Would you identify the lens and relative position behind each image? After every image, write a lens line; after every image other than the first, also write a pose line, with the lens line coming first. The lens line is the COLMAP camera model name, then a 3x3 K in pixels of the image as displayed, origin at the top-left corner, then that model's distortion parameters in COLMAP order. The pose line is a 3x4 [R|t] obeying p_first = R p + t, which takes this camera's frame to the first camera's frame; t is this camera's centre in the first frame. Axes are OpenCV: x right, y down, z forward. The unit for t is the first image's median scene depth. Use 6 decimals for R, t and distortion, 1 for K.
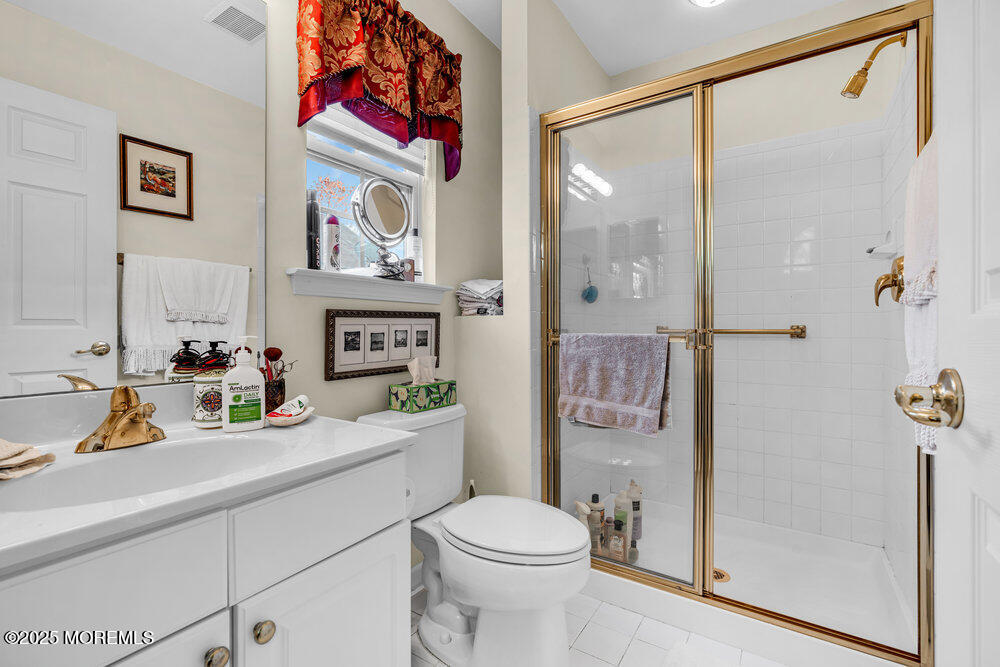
lens RADIAL K [[452.0, 0, 498.5], [0, 452.0, 330.3], [0, 0, 1]] dist [-0.002814, 0.000707]
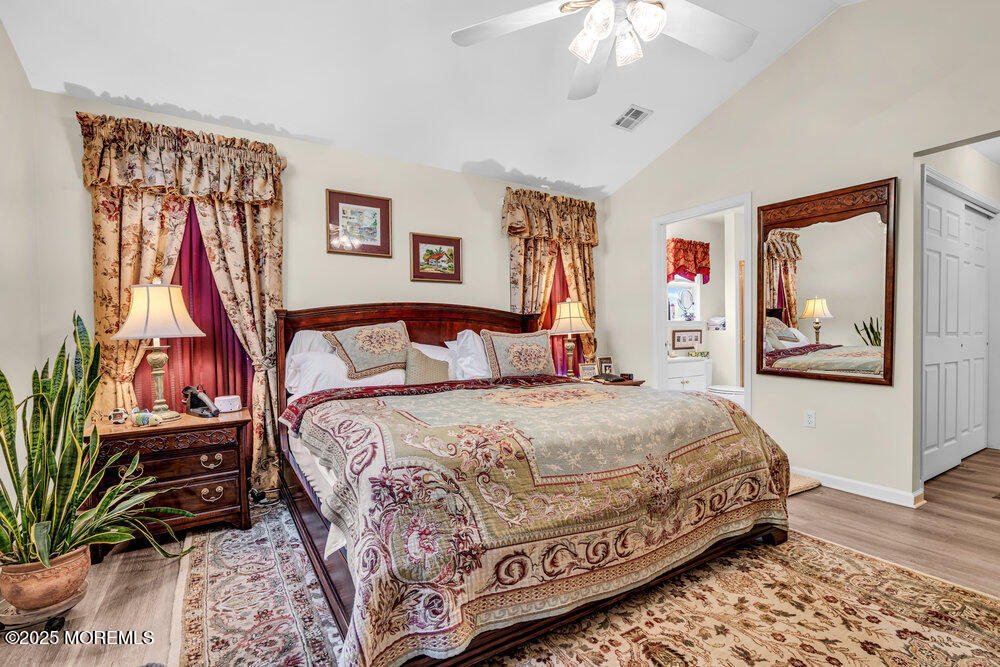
lens RADIAL K [[452.0, 0, 498.5], [0, 452.0, 330.3], [0, 0, 1]] dist [-0.002814, 0.000707]
pose [[0.901280, 0.001766, -0.433233, -0.053876], [0.000398, 0.999988, 0.004905, -0.057984], [0.433236, -0.004593, 0.901269, -2.617092]]
